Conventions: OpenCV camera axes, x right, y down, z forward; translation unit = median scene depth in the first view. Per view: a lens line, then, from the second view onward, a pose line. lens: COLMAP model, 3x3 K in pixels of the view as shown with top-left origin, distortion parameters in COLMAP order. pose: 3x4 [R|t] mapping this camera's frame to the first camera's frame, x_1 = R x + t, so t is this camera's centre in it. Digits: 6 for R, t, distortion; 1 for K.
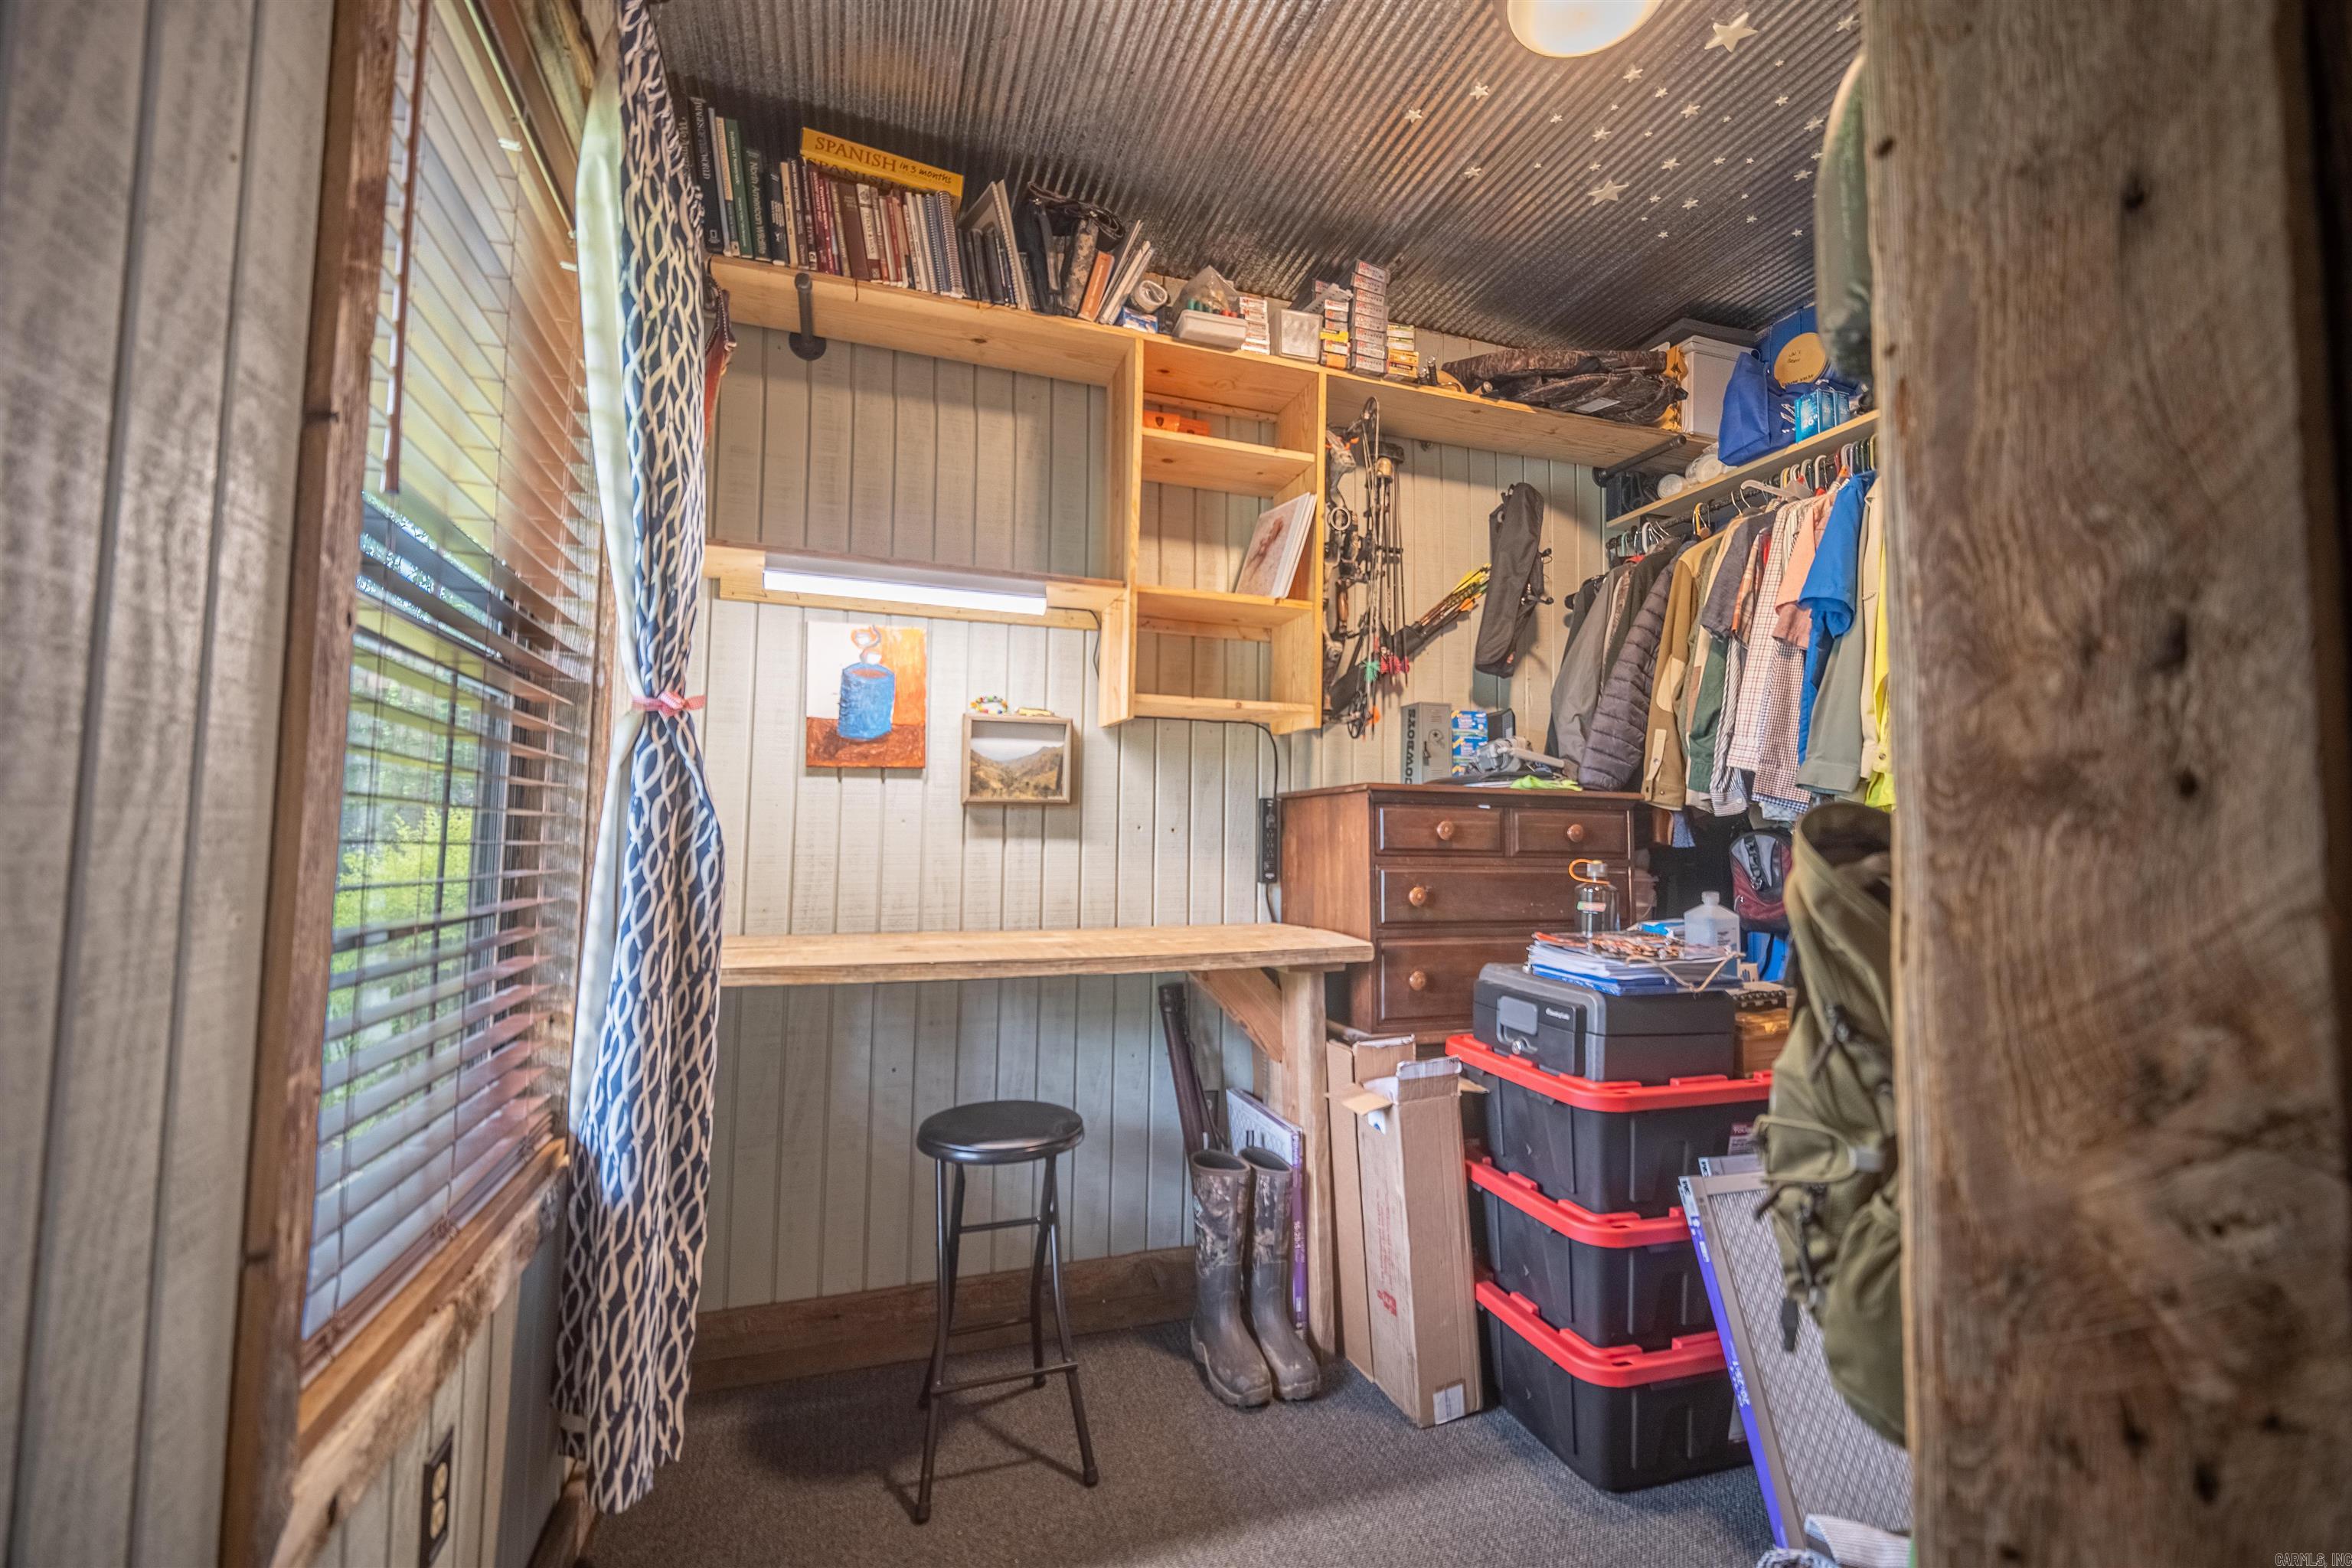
lens RADIAL K [[981.6, 0, 1183.2], [0, 981.6, 775.3], [0, 0, 1]] dist [0.023952, -0.016234]
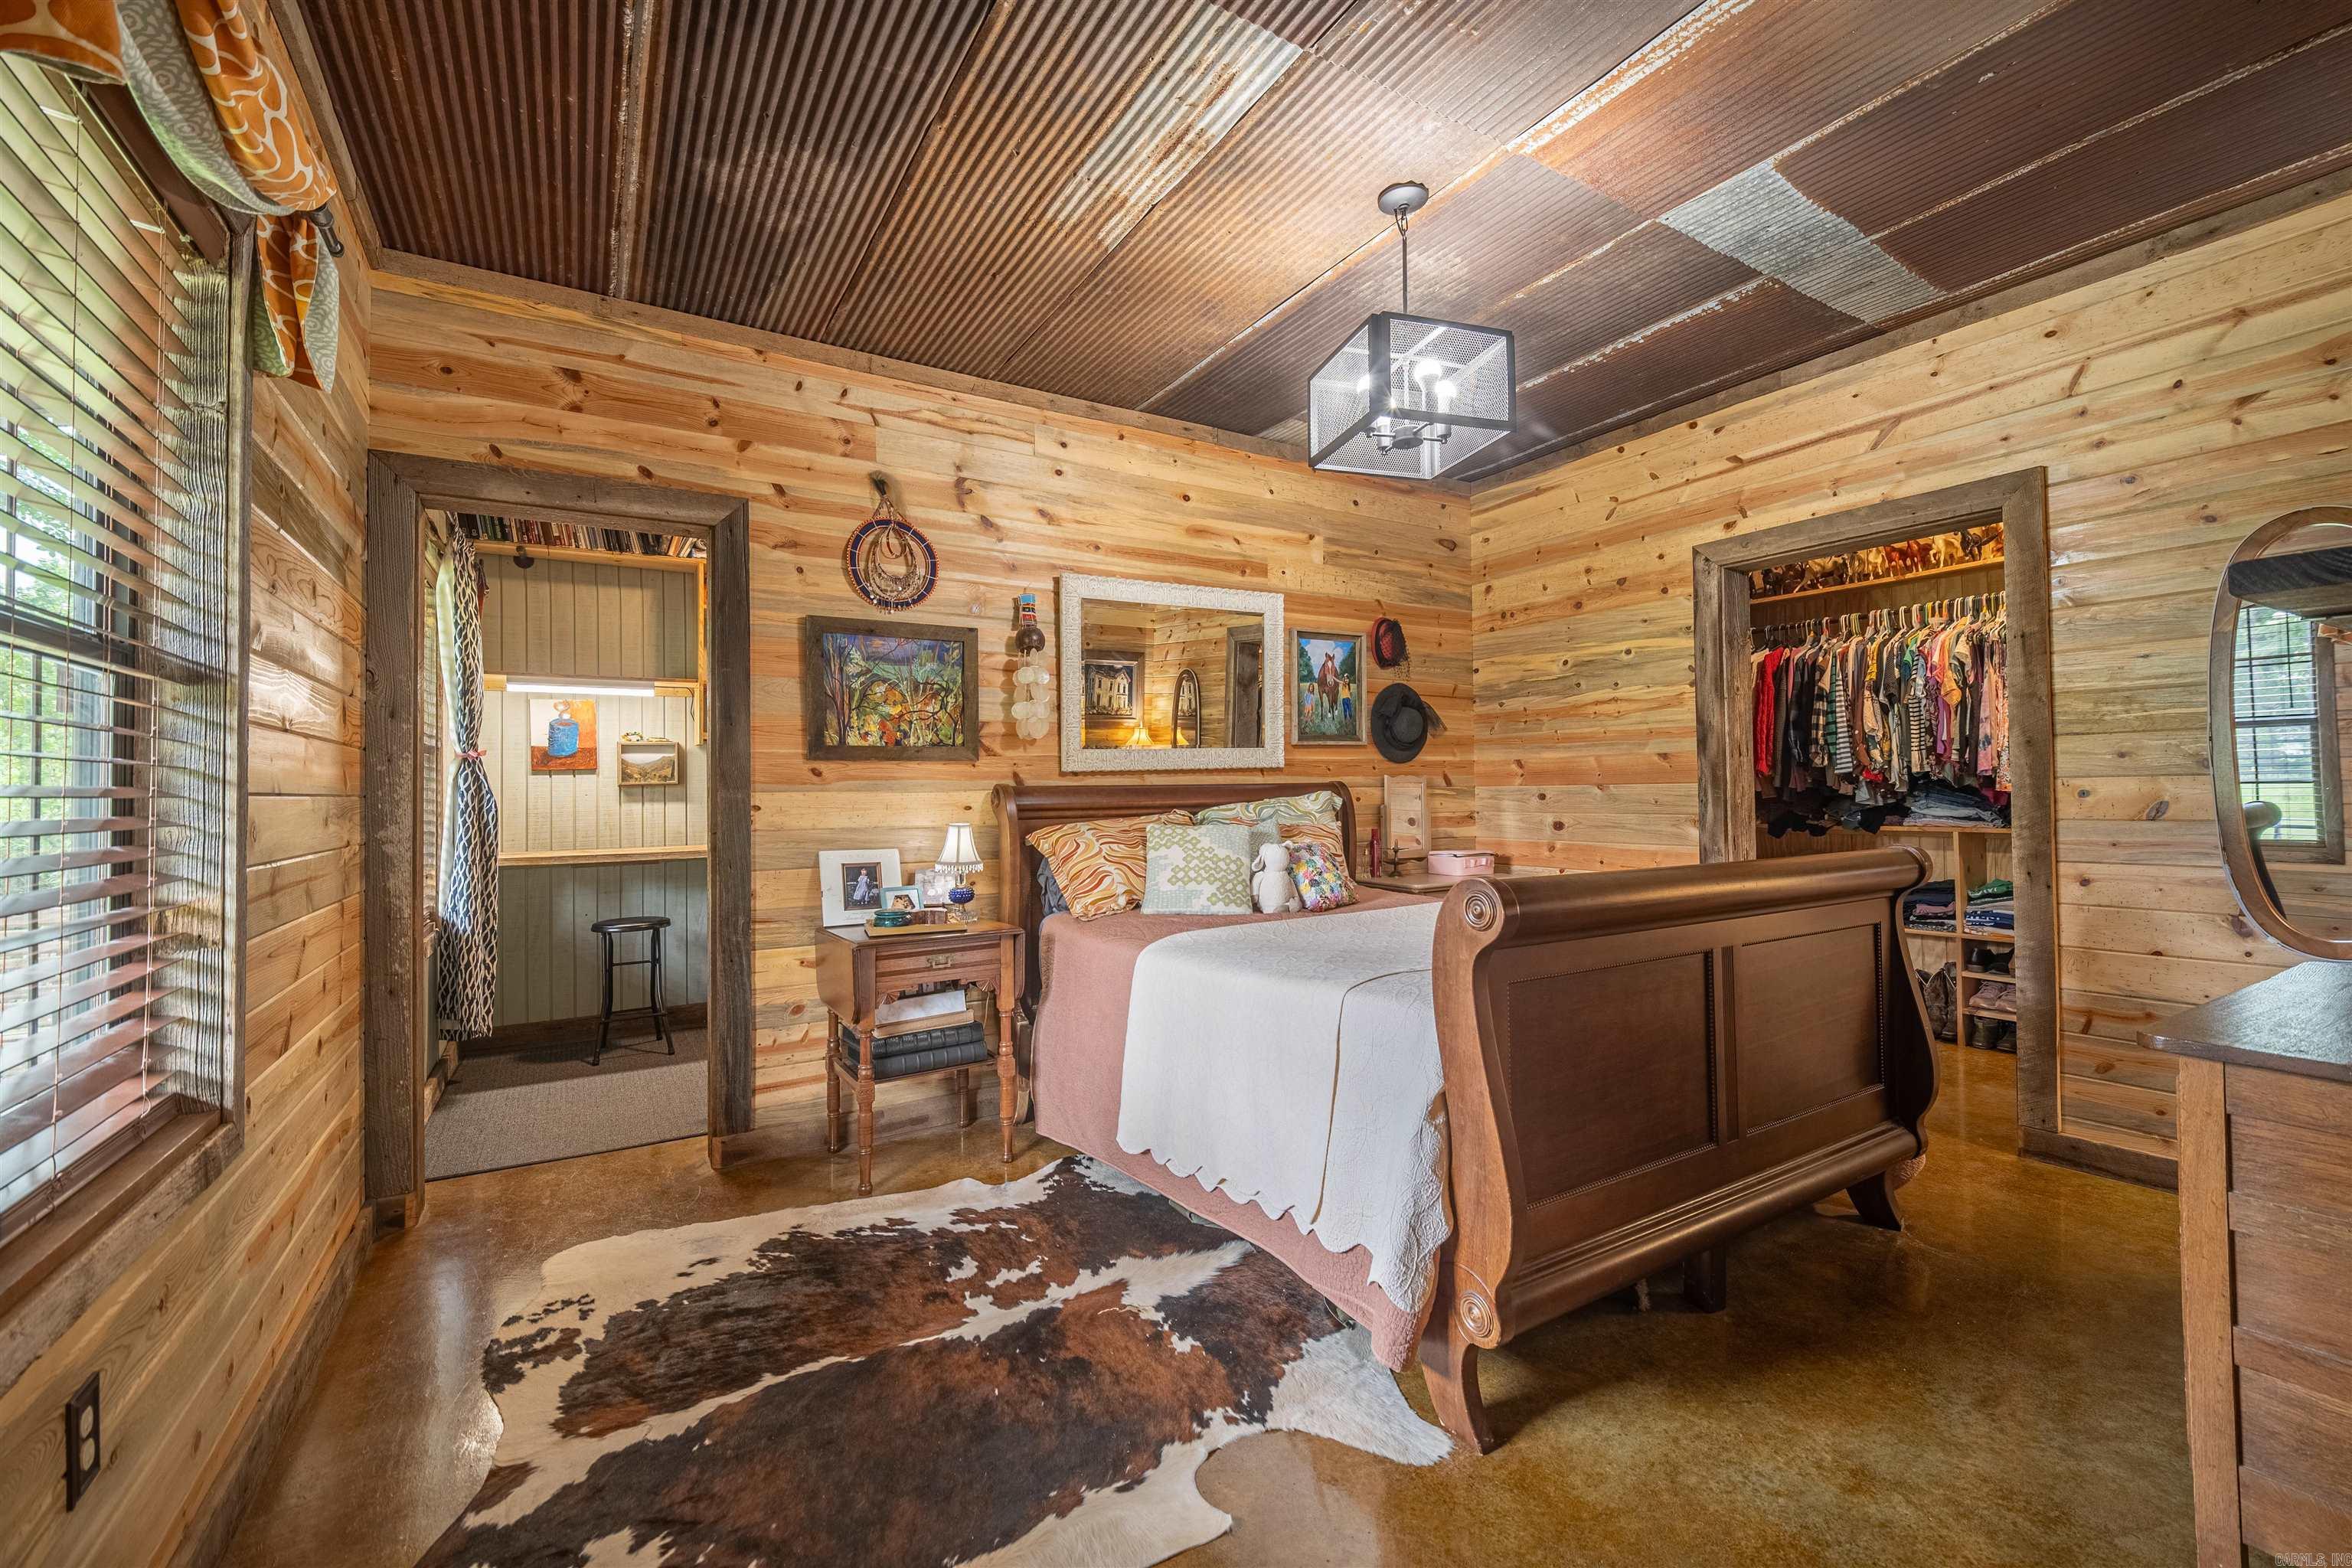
lens RADIAL K [[981.6, 0, 1183.2], [0, 981.6, 775.3], [0, 0, 1]] dist [0.023952, -0.016234]
pose [[0.976842, -0.023274, 0.212694, 0.556614], [0.013371, 0.998764, 0.047880, -0.086805], [-0.213546, -0.043928, 0.975945, -1.435917]]
